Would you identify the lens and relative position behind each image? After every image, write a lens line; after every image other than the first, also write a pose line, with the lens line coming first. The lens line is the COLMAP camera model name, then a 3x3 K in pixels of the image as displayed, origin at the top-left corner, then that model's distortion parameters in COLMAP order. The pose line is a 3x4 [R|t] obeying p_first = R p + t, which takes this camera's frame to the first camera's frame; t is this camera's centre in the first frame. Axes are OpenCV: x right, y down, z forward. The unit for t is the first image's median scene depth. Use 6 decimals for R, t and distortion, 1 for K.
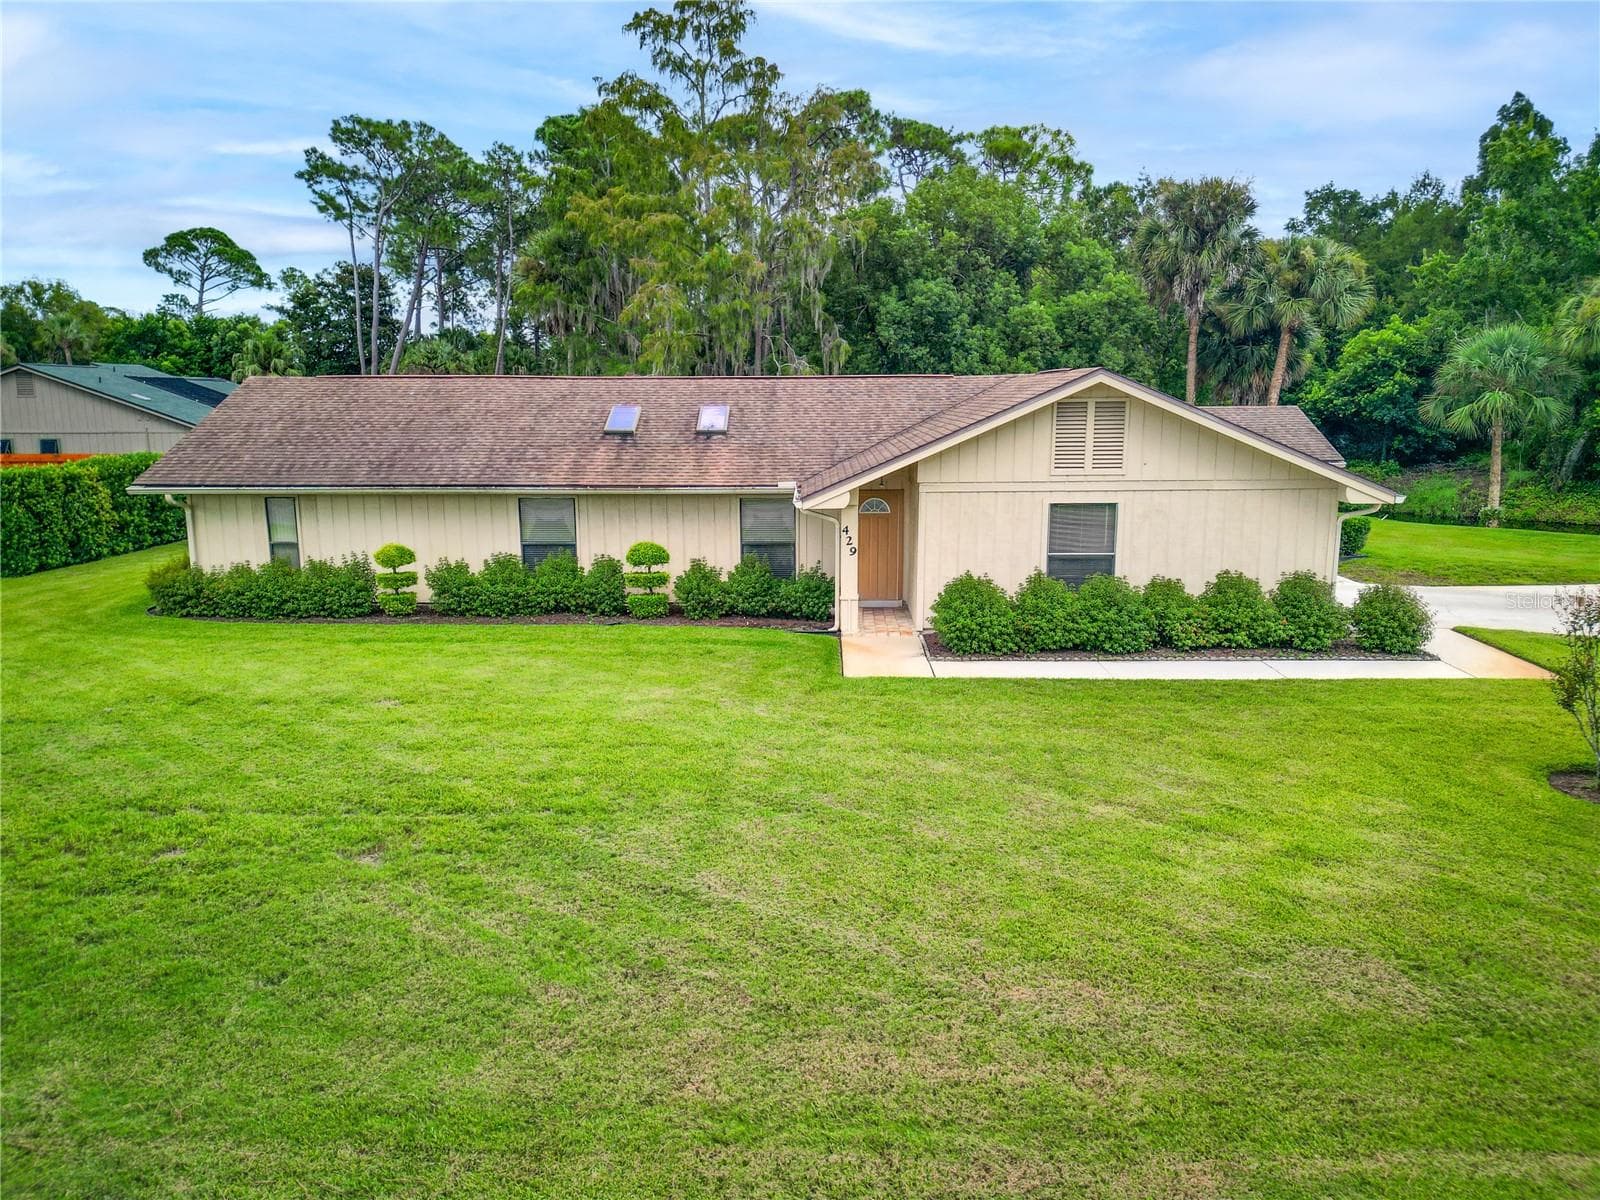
lens RADIAL K [[1178.9, 0, 796.0], [0, 1178.9, 625.5], [0, 0, 1]] dist [0.103526, -0.110248]
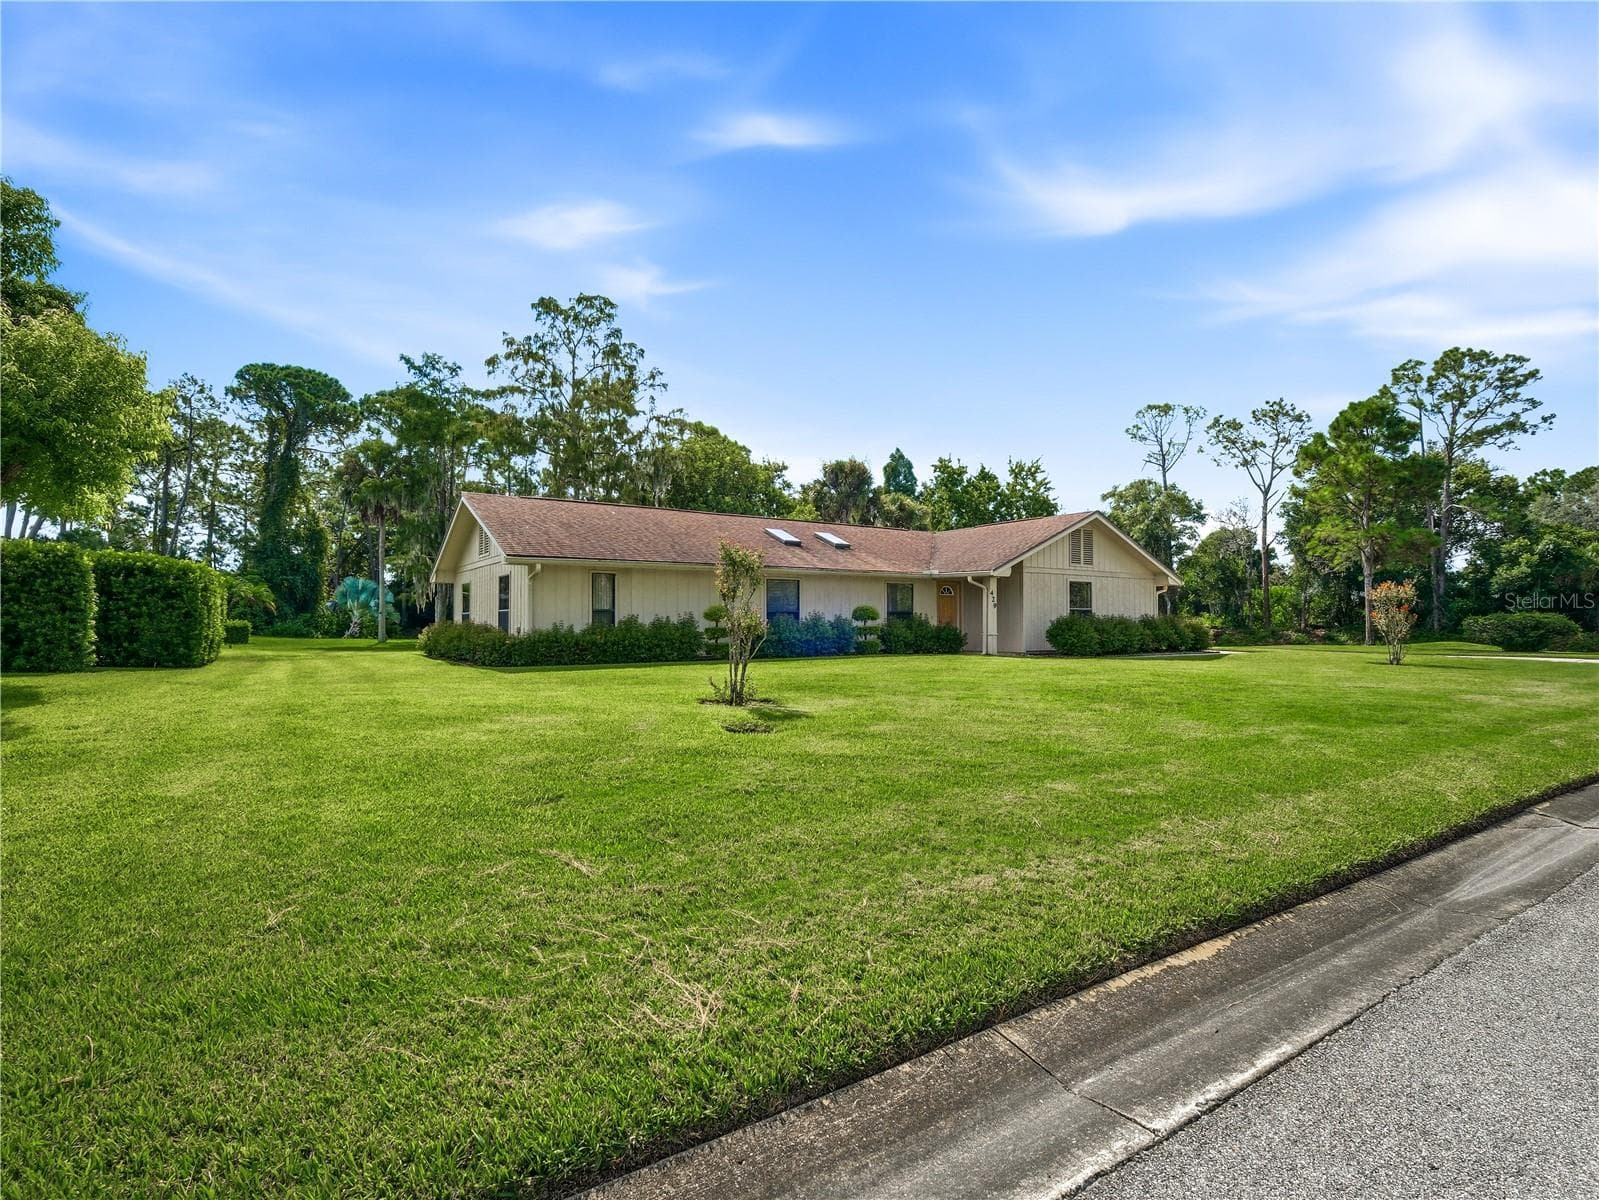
lens RADIAL K [[864.4, 0, 799.5], [0, 864.4, 600.0], [0, 0, 1]] dist [0.001892, 0.000141]
pose [[0.771526, 0.036626, 0.635143, -0.884353], [0.120563, 0.971834, -0.202492, 0.135929], [-0.624670, 0.232802, 0.745379, 0.242400]]
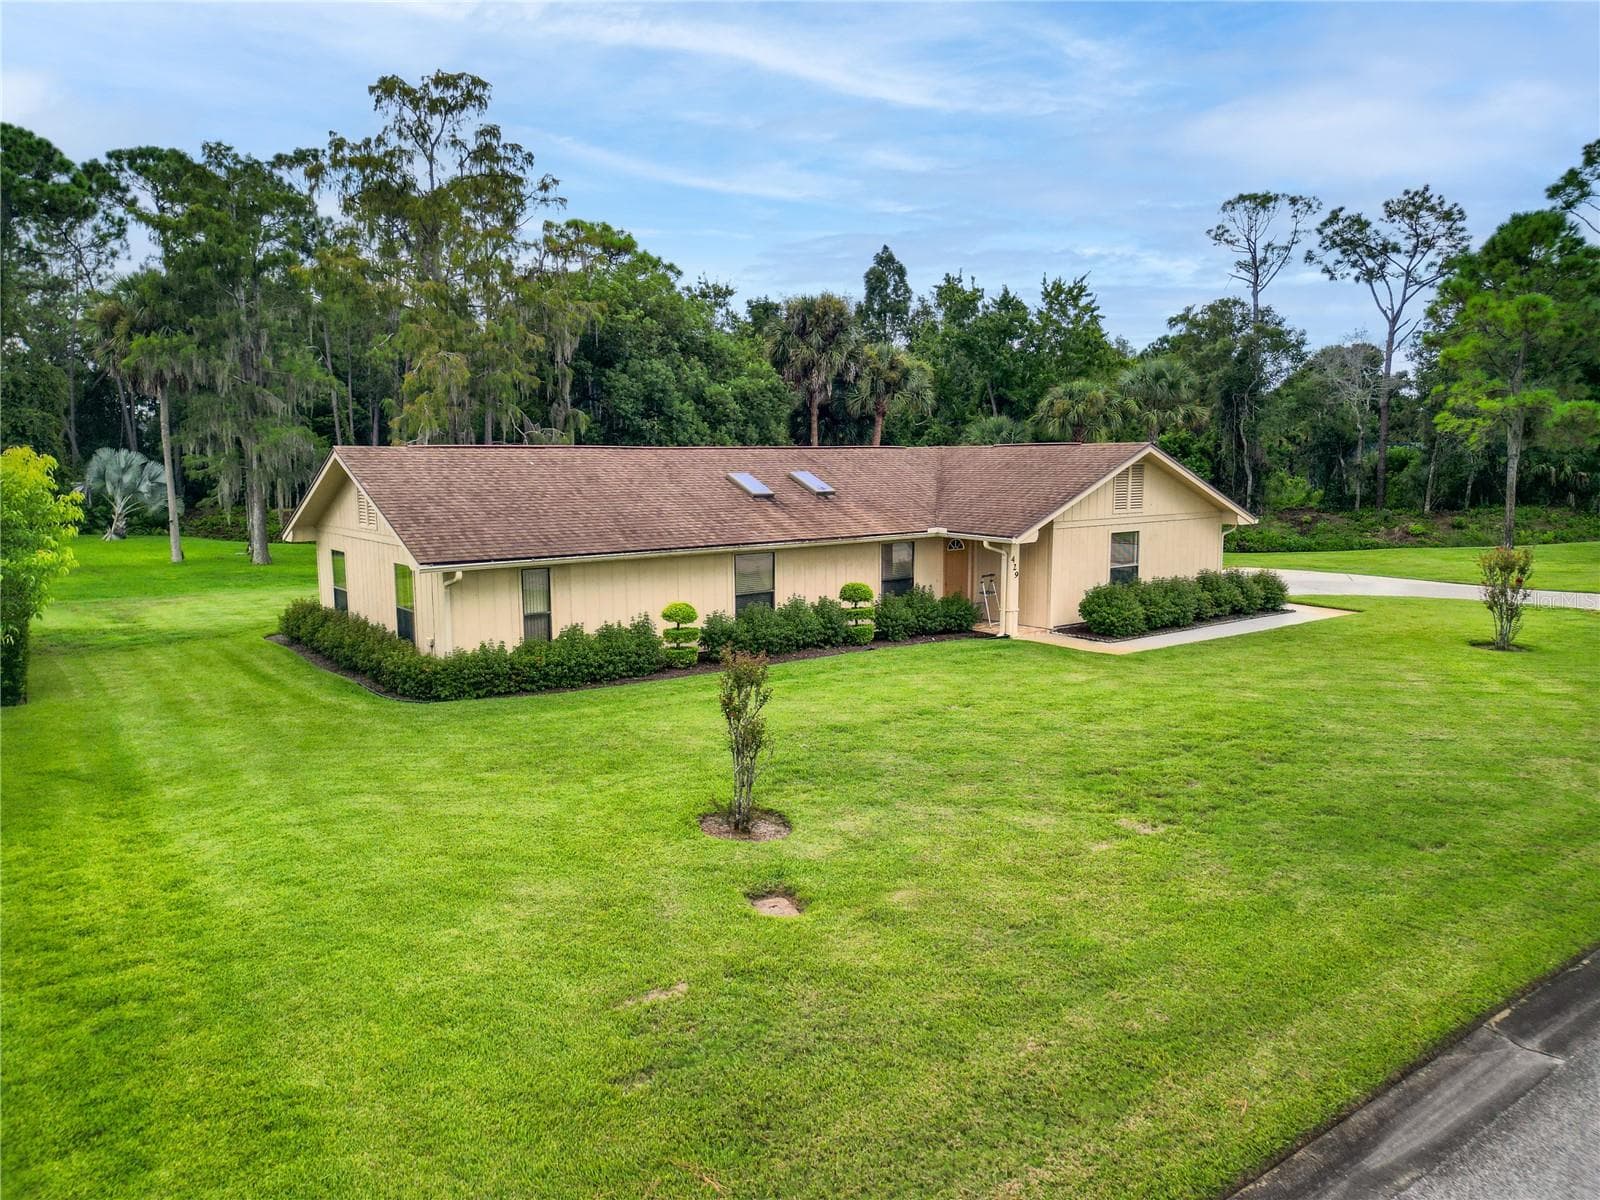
lens RADIAL K [[1248.2, 0, 795.6], [0, 1248.2, 632.6], [0, 0, 1]] dist [0.034540, -0.004254]
pose [[0.737814, -0.094590, 0.668344, -1.021669], [0.133380, 0.991040, -0.006983, -0.020793], [-0.661695, 0.094296, 0.743820, 0.110983]]
